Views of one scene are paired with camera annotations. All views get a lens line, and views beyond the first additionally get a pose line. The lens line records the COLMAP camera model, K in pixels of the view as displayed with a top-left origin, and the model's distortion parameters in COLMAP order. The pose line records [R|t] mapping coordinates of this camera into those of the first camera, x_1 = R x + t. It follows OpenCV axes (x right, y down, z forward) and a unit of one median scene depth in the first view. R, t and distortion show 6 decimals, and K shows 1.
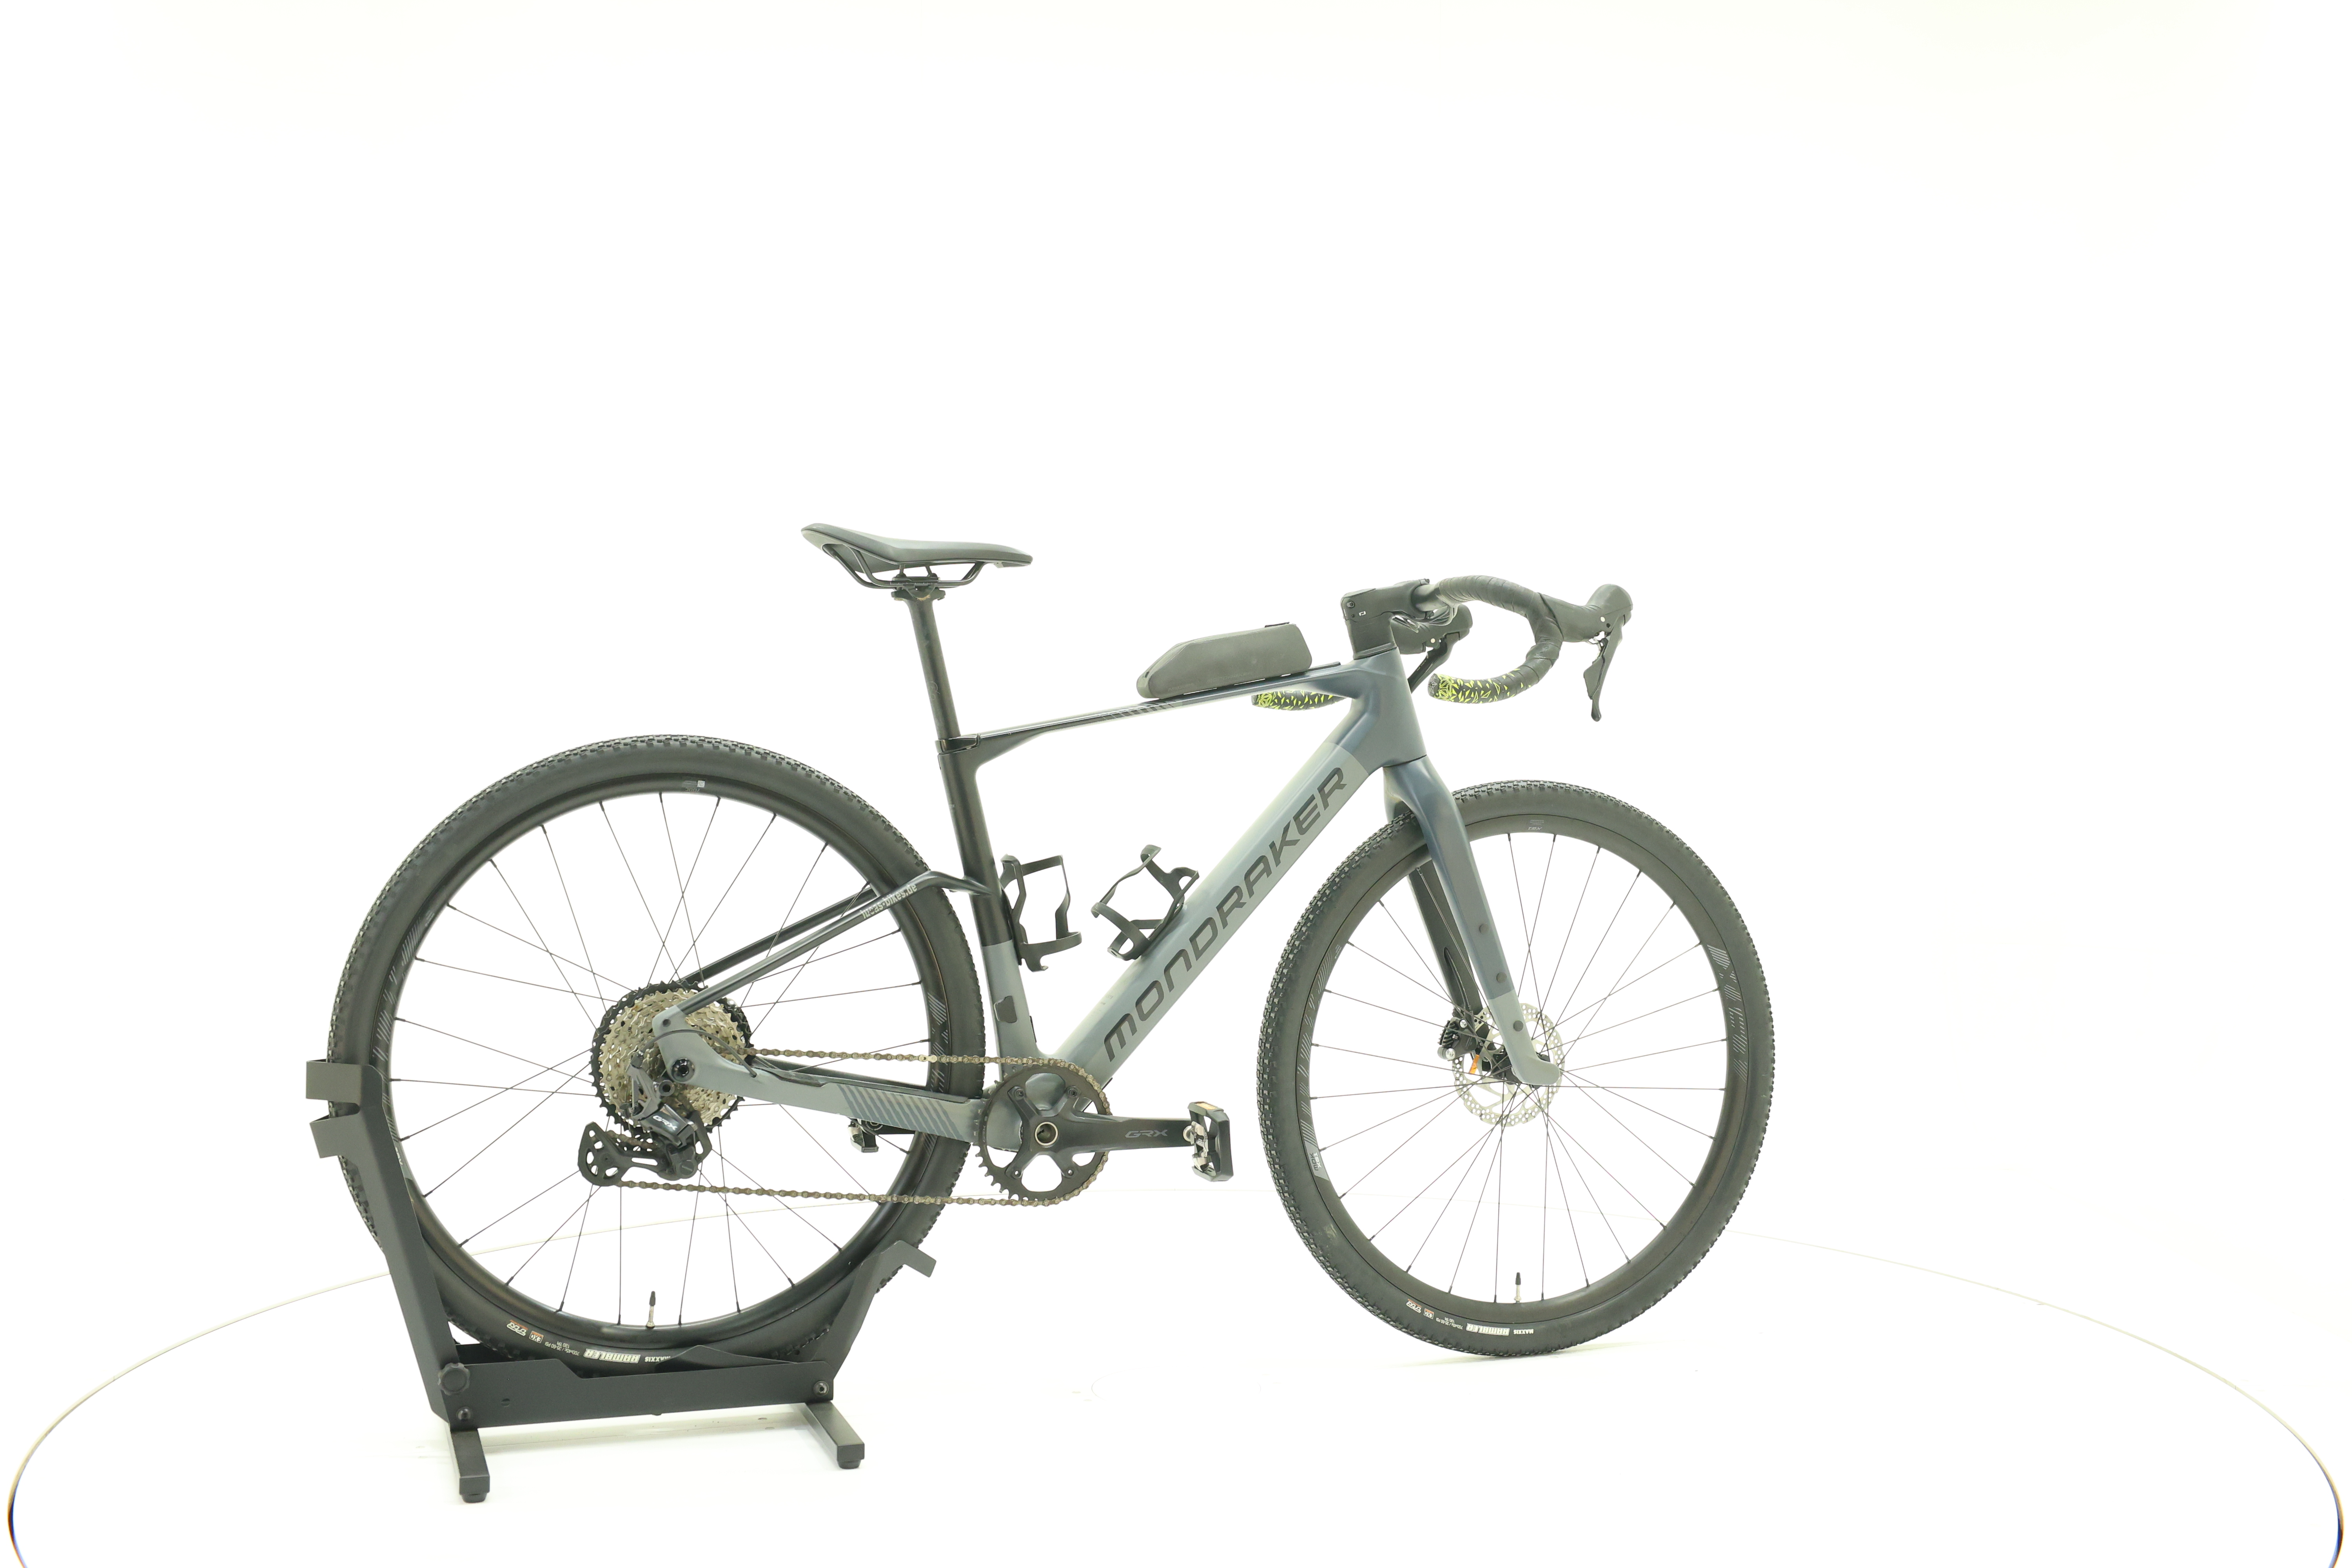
lens RADIAL K [[2535.5, 0, 1167.4], [0, 2535.5, 768.7], [0, 0, 1]] dist [0.002425, 0.000000]
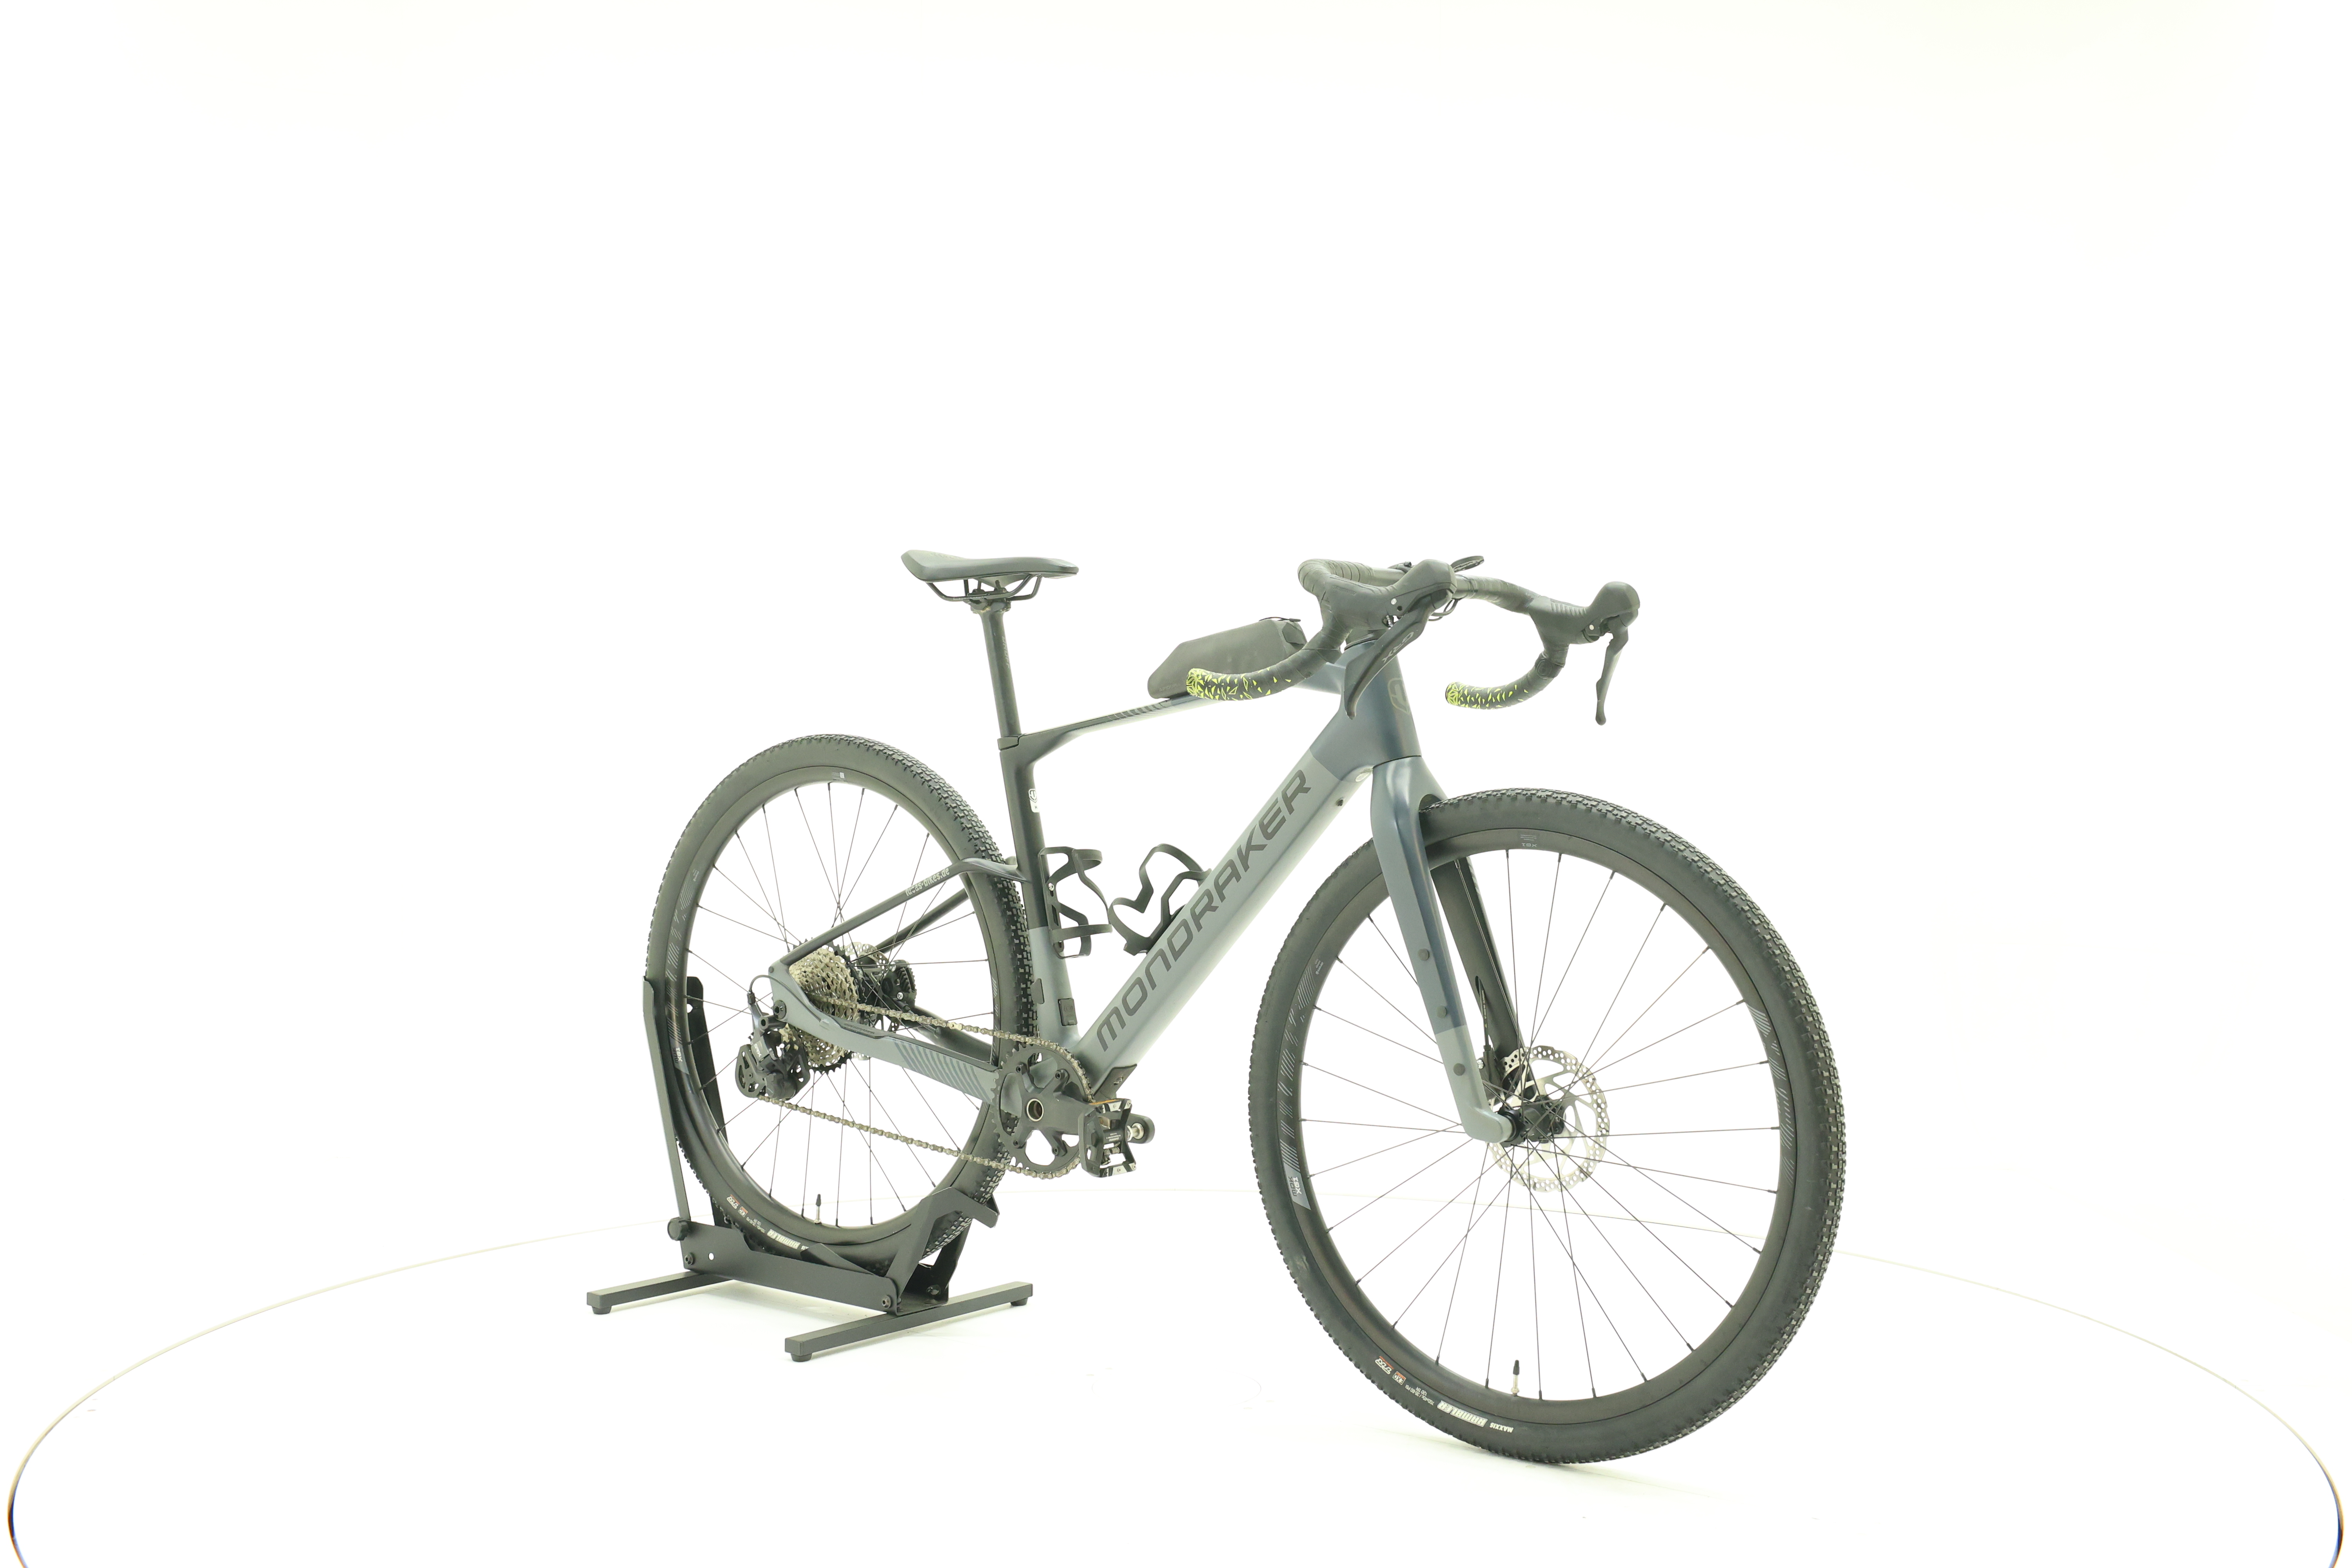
lens RADIAL K [[2535.5, 0, 1168.3], [0, 2535.5, 781.2], [0, 0, 1]] dist [0.002425, 0.000000]
pose [[0.528011, 0.015555, -0.849095, 0.872216], [-0.015558, 0.999842, 0.008642, -0.003779], [0.849095, 0.008648, 0.528169, 0.480540]]
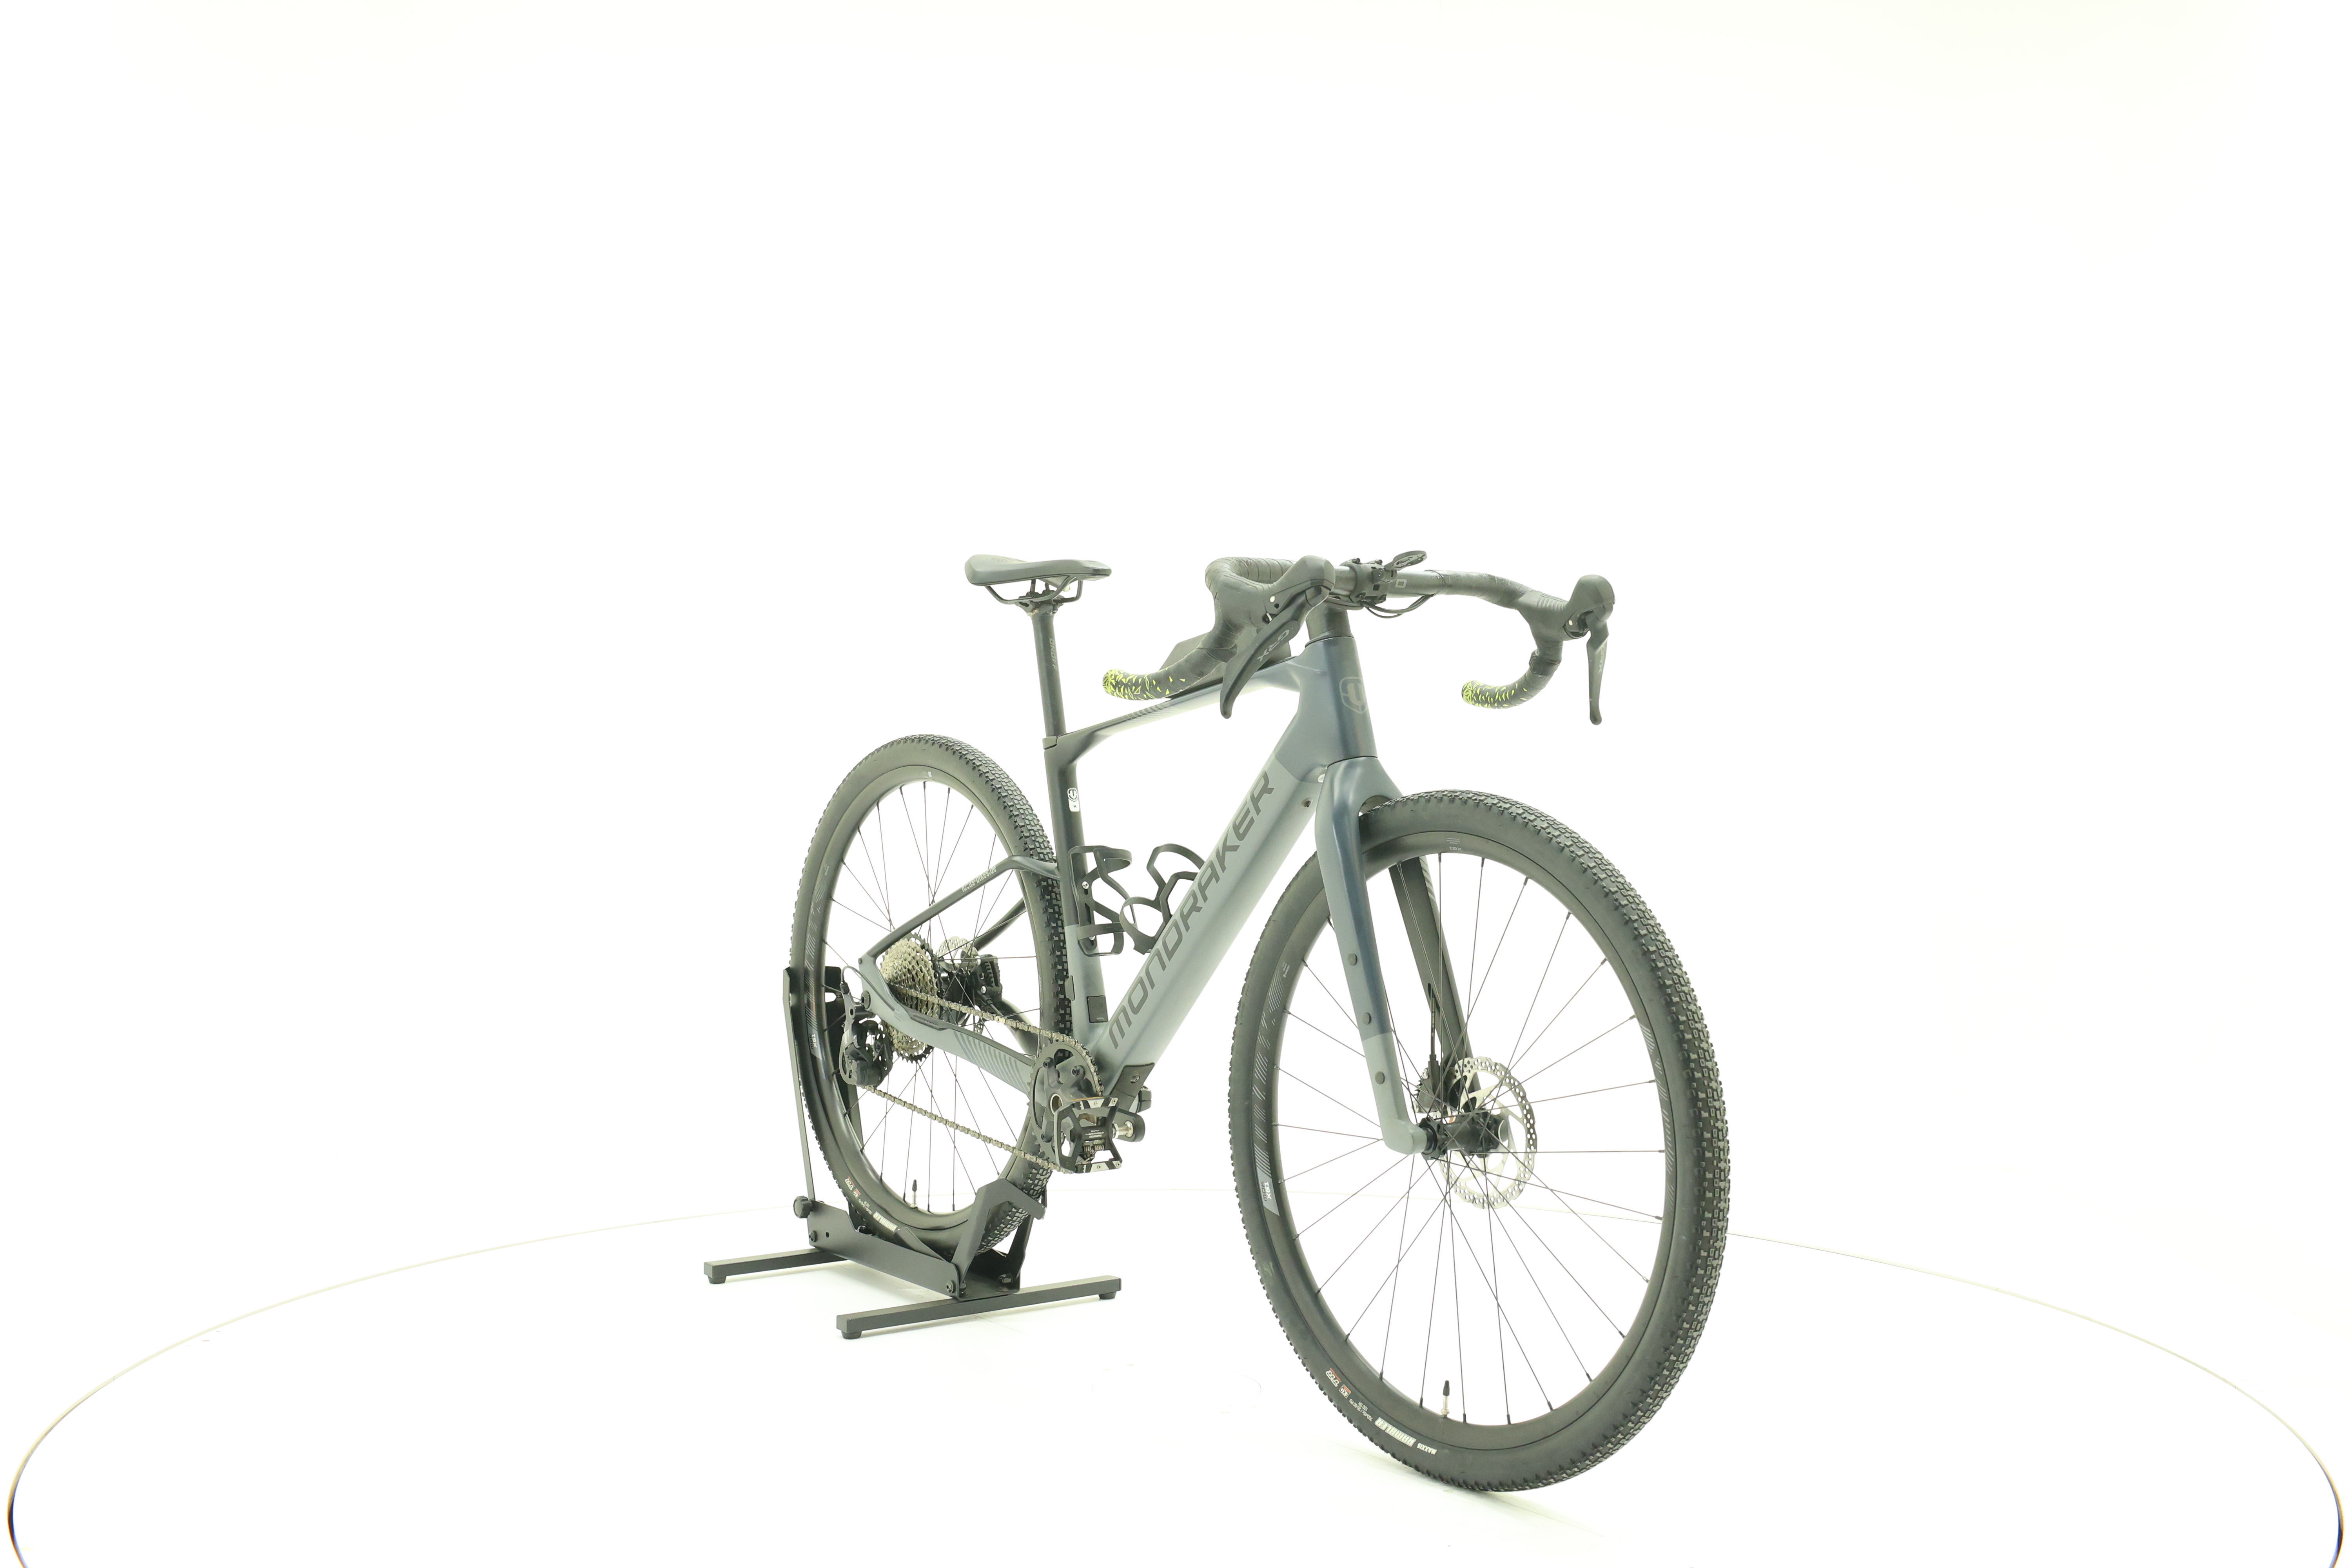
lens RADIAL K [[2535.5, 0, 1170.6], [0, 2535.5, 783.4], [0, 0, 1]] dist [0.002425, 0.000000]
pose [[0.289014, 0.018060, -0.957154, 0.984031], [-0.018458, 0.999741, 0.013290, -0.007725], [0.957147, 0.013826, 0.289273, 0.725772]]
